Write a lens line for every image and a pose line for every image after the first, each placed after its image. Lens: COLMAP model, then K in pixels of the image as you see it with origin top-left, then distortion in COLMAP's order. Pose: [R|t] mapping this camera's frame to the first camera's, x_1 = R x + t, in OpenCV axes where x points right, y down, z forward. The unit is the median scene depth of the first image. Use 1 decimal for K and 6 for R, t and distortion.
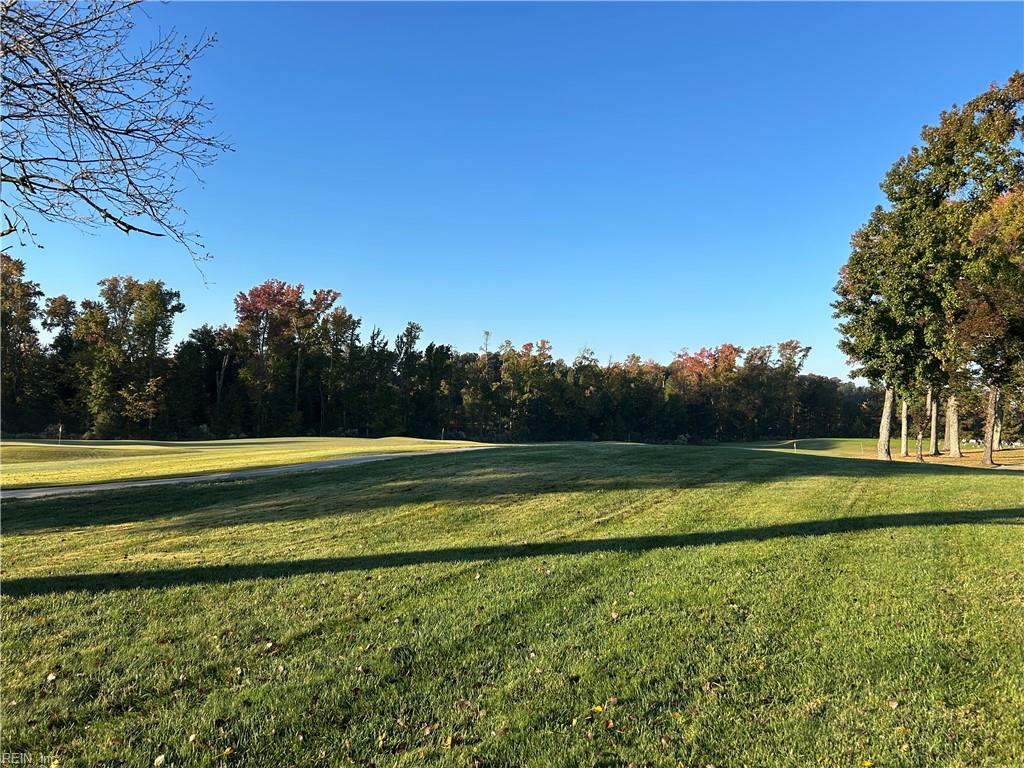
lens RADIAL K [[781.5, 0, 514.4], [0, 781.5, 391.1], [0, 0, 1]] dist [0.037195, -0.014719]
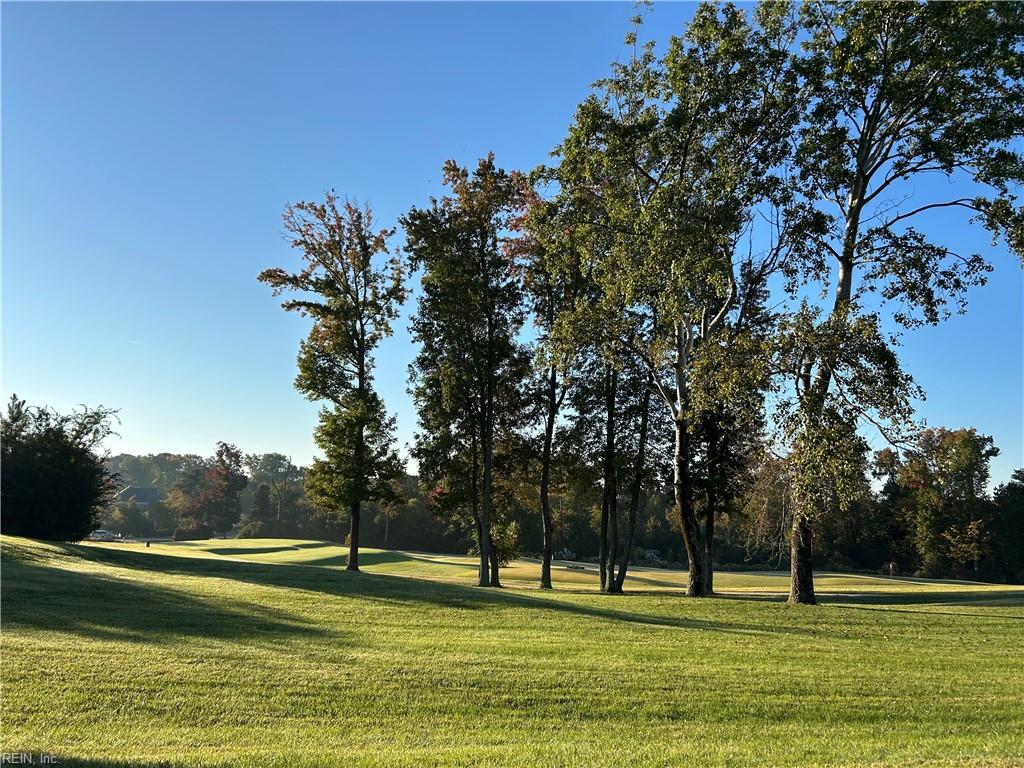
lens RADIAL K [[781.5, 0, 512.5], [0, 781.5, 385.5], [0, 0, 1]] dist [0.037195, -0.014719]
pose [[0.562550, -0.148888, -0.813246, 0.074109], [-0.001341, 0.983485, -0.180983, -0.002483], [0.826762, 0.102903, 0.553060, -0.103318]]
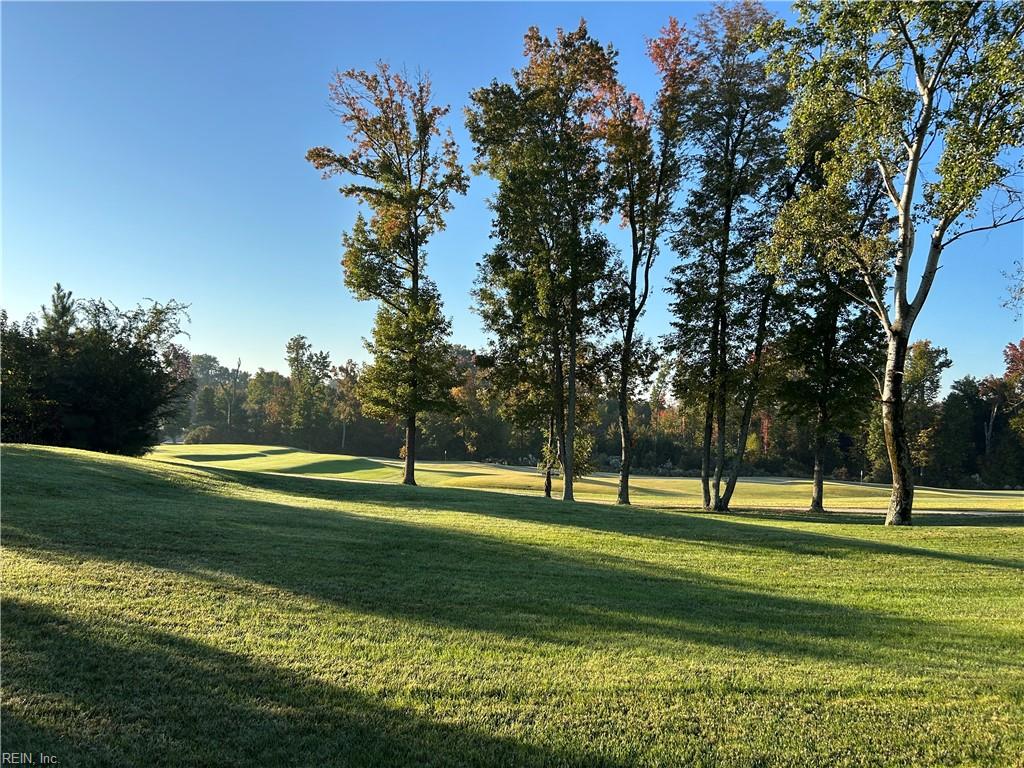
lens RADIAL K [[781.5, 0, 511.0], [0, 781.5, 380.6], [0, 0, 1]] dist [0.037195, -0.014719]
pose [[0.640630, -0.047897, -0.766355, 0.015888], [-0.006328, 0.997689, -0.067646, -0.006011], [0.767824, 0.048185, 0.638846, -0.136536]]
